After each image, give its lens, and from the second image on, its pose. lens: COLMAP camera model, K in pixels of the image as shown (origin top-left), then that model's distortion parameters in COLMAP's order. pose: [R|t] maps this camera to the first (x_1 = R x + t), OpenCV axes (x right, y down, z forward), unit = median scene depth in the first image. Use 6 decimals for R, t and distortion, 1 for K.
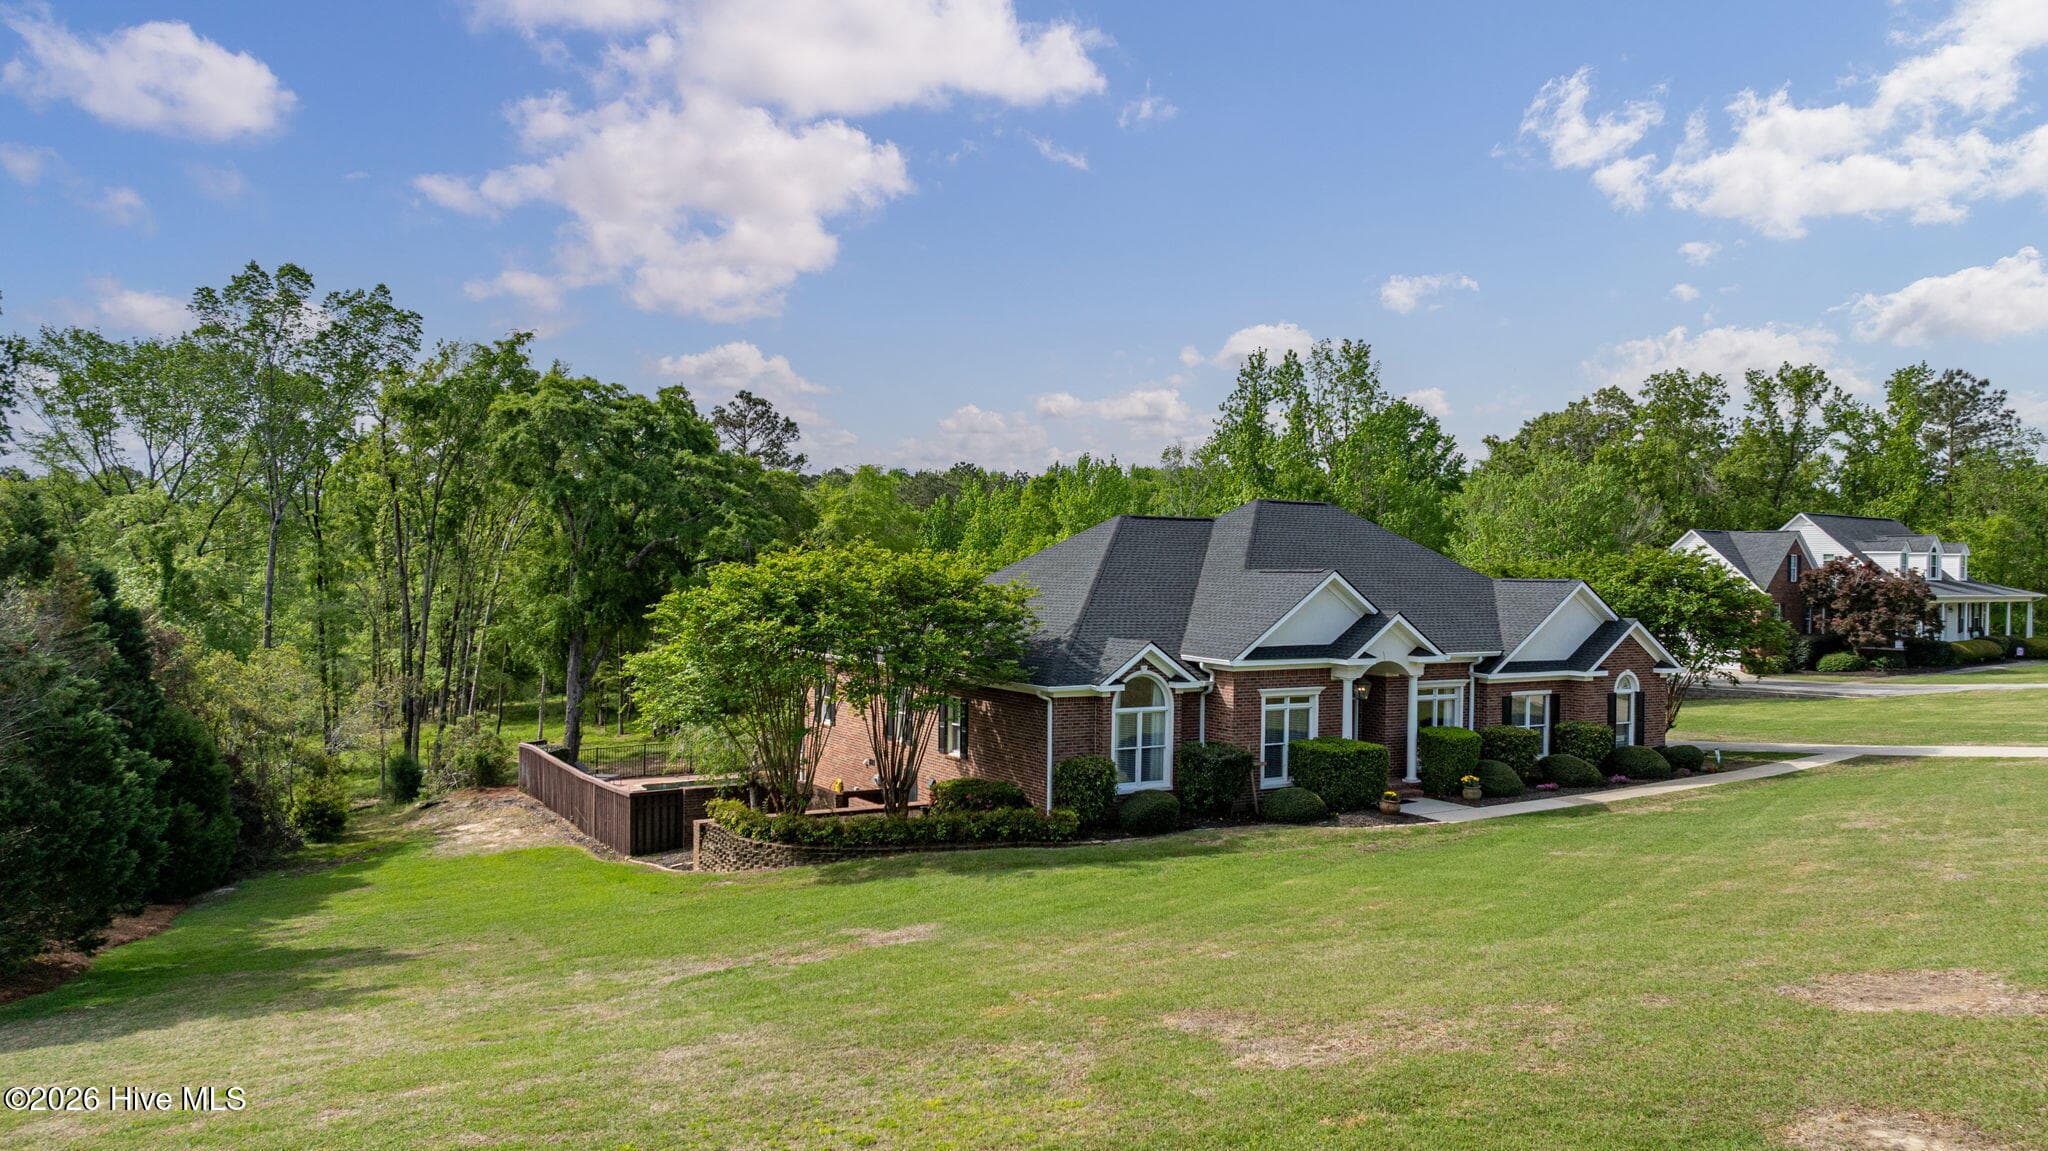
lens RADIAL K [[1499.5, 0, 1024.0], [0, 1499.5, 575.5], [0, 0, 1]] dist [-0.008199, -0.003245]
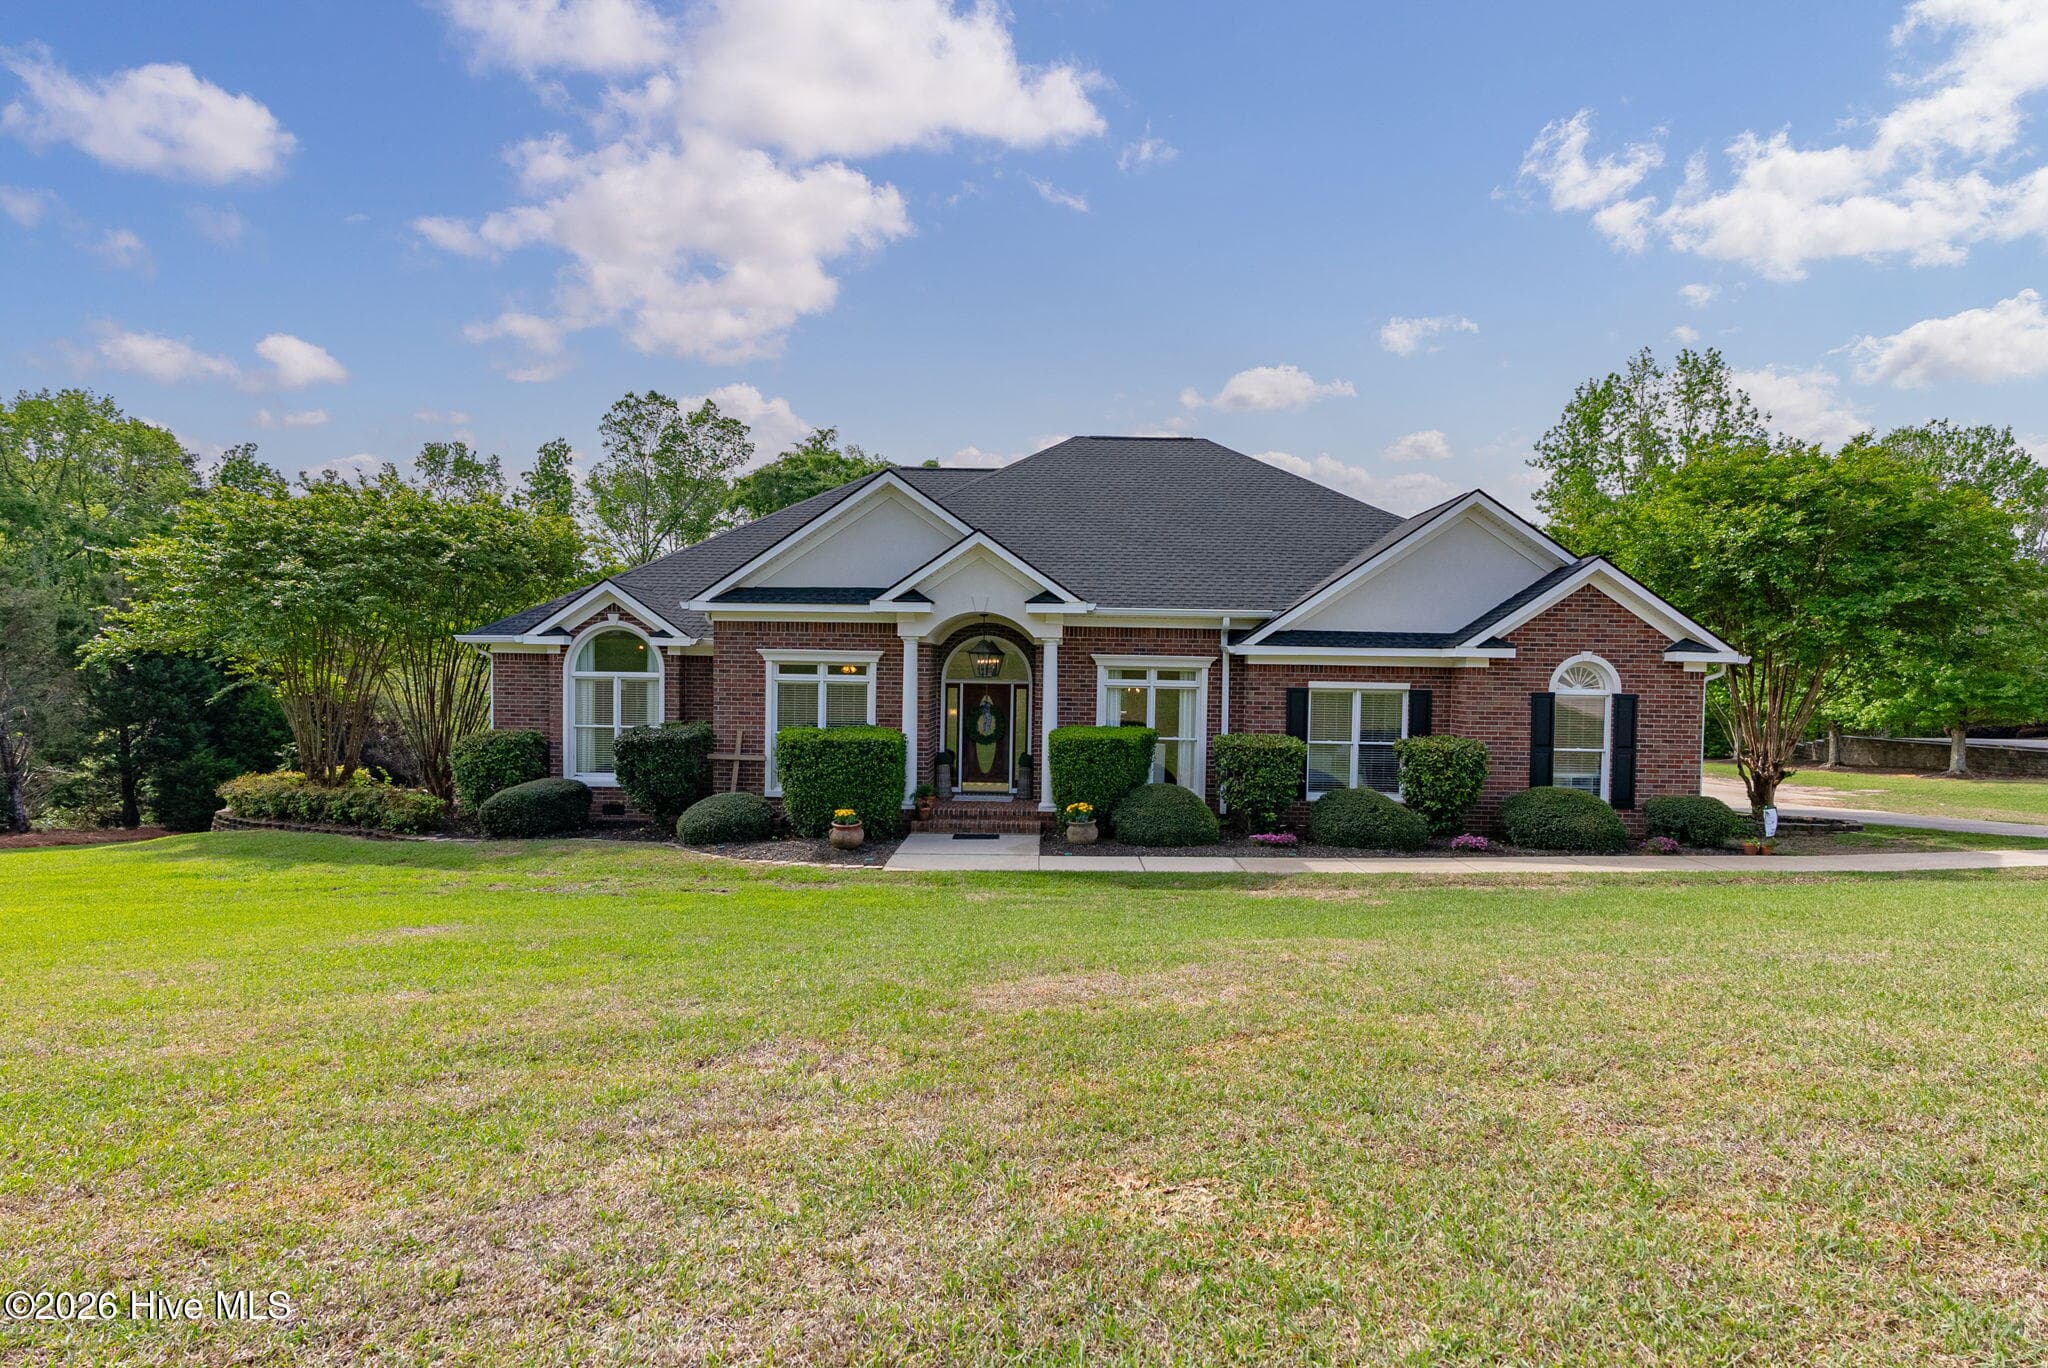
lens RADIAL K [[1032.7, 0, 1024.0], [0, 1032.7, 684.0], [0, 0, 1]] dist [-0.000194, 0.000118]
pose [[0.836760, 0.008643, -0.547501, 0.462659], [-0.009376, 0.999955, 0.001455, 0.080561], [0.547489, 0.003916, 0.836803, 0.601207]]
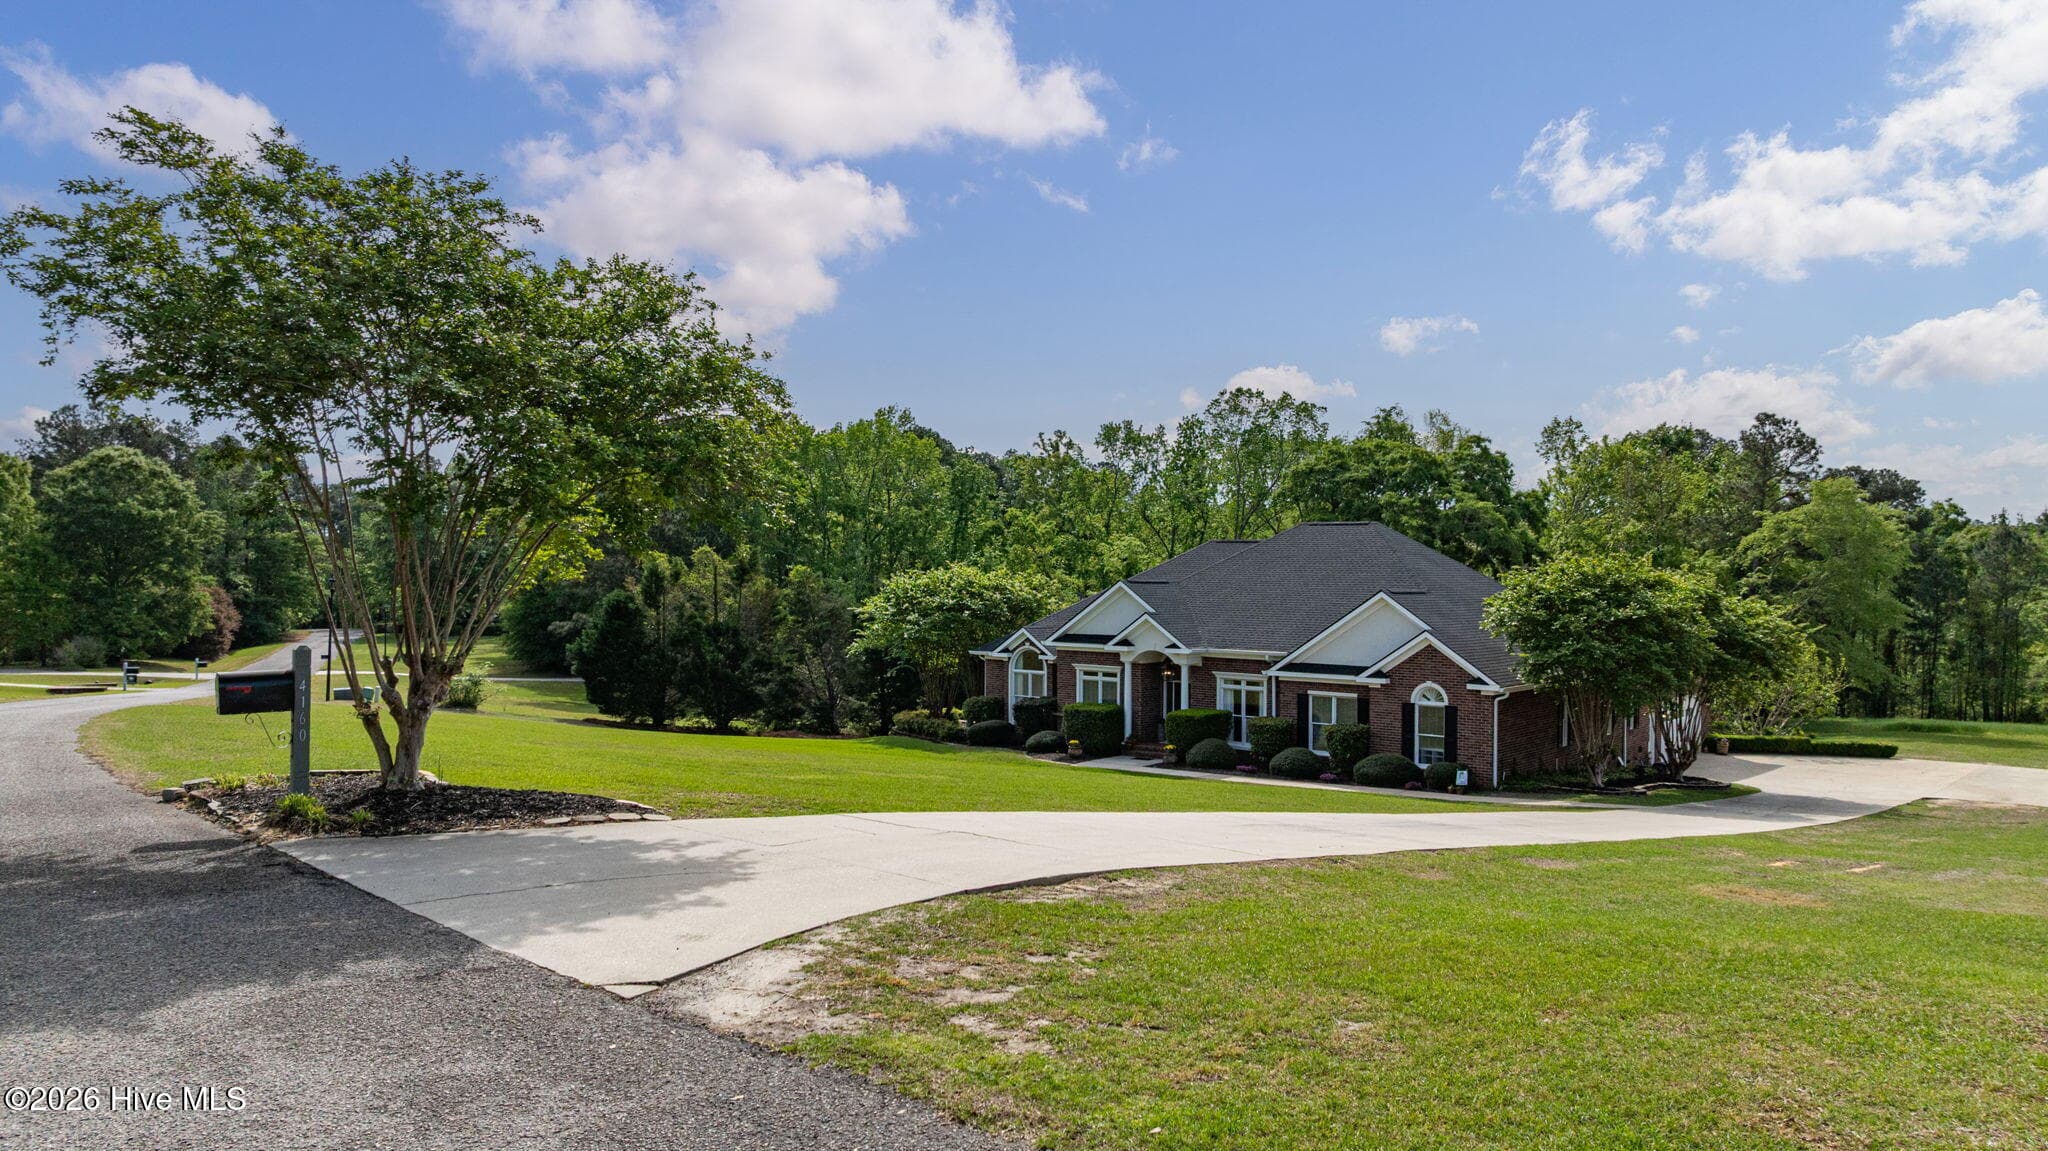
lens RADIAL K [[1499.5, 0, 1024.0], [0, 1499.5, 575.5], [0, 0, 1]] dist [-0.008199, -0.003245]
pose [[0.316456, -0.002118, -0.948605, 1.342801], [-0.010806, 0.999925, -0.005838, 0.000673], [0.948546, 0.012099, 0.316409, 0.448532]]
